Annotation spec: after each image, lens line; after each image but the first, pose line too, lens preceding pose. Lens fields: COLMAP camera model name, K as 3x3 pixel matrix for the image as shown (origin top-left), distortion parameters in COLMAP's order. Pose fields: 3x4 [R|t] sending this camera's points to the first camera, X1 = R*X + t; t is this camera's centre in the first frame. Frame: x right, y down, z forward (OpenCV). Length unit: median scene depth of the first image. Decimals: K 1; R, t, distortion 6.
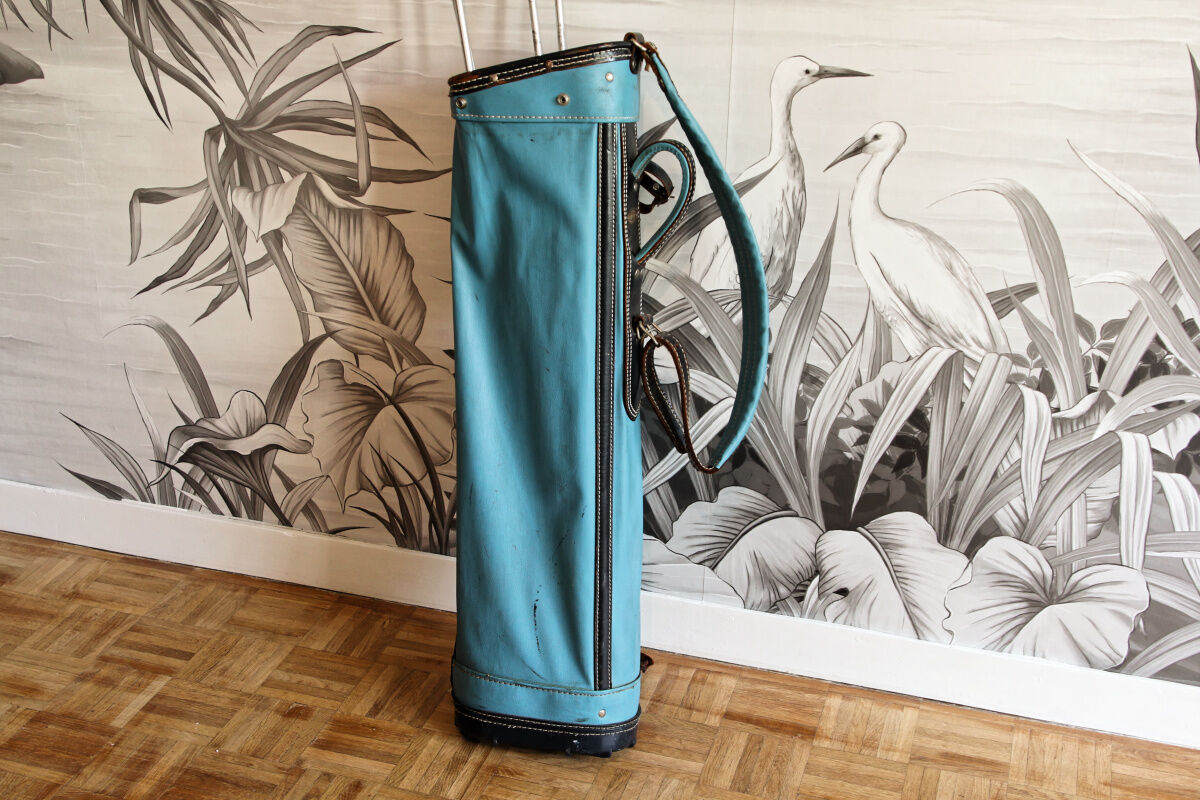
lens RADIAL K [[1538.4, 0, 600.0], [0, 1538.4, 400.0], [0, 0, 1]] dist [0.002983, 0.075815]
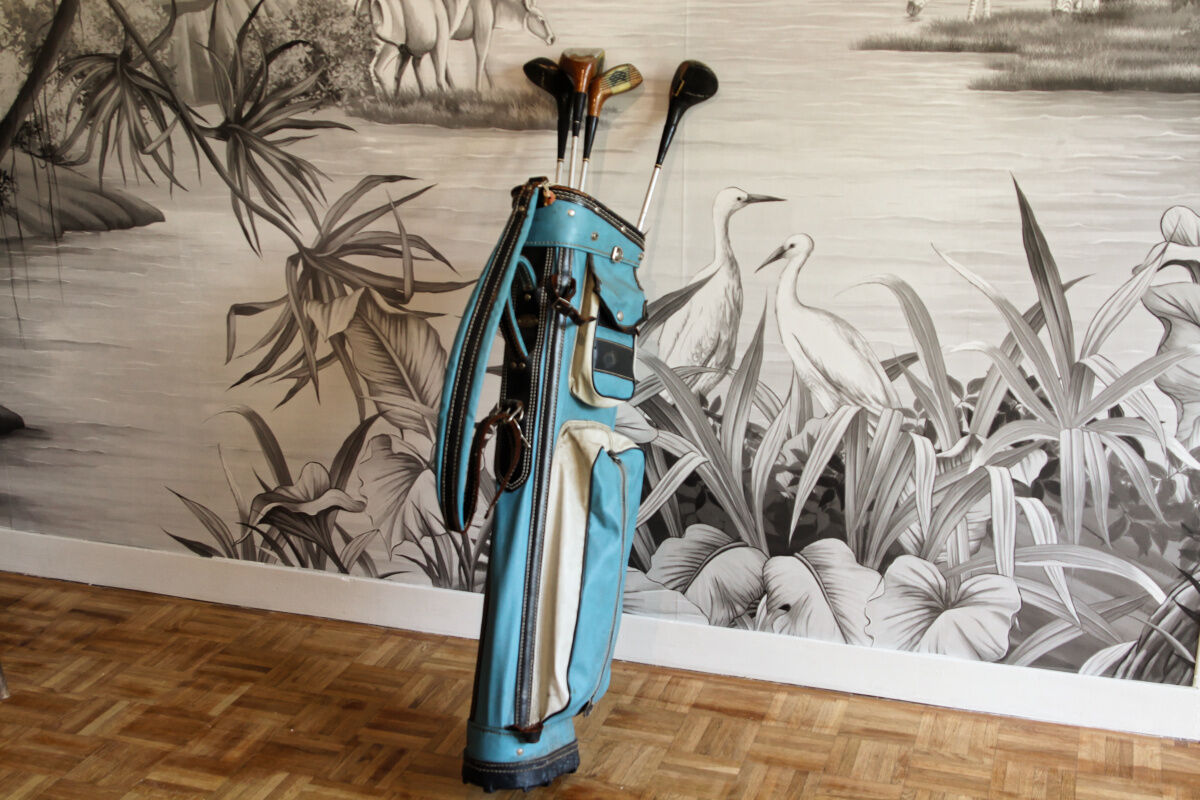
lens RADIAL K [[1538.4, 0, 600.0], [0, 1538.4, 400.0], [0, 0, 1]] dist [0.002983, 0.075815]
pose [[0.999660, -0.013622, -0.022216, 0.036618], [0.010722, 0.991996, -0.125812, 0.114906], [0.023752, 0.125531, 0.991805, -0.279380]]
